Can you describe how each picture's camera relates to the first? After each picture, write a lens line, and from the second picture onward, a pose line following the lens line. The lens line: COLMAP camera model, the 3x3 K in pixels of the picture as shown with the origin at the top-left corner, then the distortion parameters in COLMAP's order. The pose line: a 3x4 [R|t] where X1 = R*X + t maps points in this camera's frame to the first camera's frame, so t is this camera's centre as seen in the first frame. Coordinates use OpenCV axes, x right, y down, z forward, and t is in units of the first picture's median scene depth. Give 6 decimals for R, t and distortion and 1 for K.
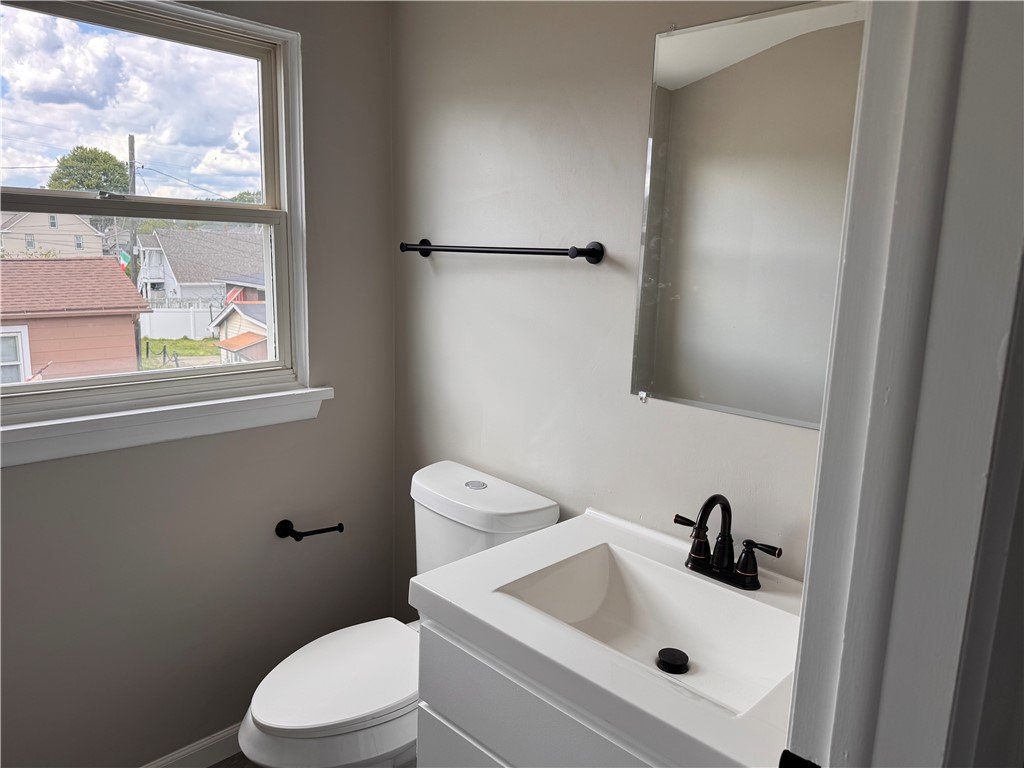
lens RADIAL K [[721.3, 0, 513.8], [0, 721.3, 379.8], [0, 0, 1]] dist [0.065705, -0.066568]
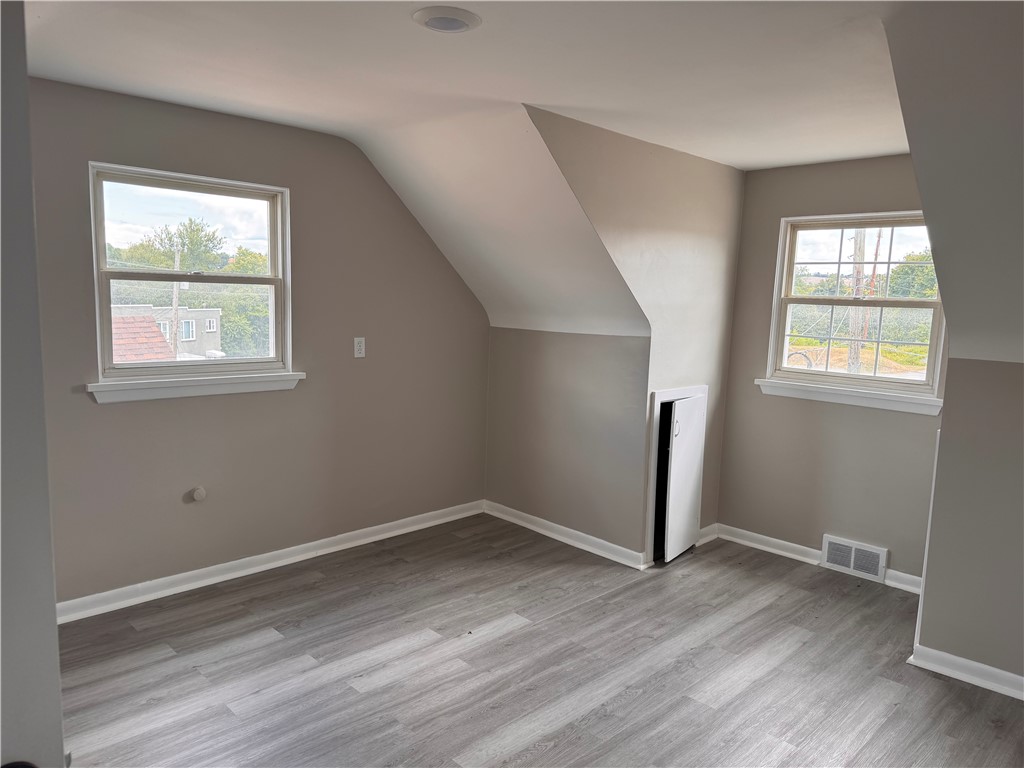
lens RADIAL K [[721.3, 0, 509.8], [0, 721.3, 389.9], [0, 0, 1]] dist [0.065705, -0.066568]
pose [[0.999979, -0.004492, 0.004659, 0.278323], [0.004763, 0.998189, -0.059969, 0.180727], [-0.004381, 0.059990, 0.998189, -0.888089]]
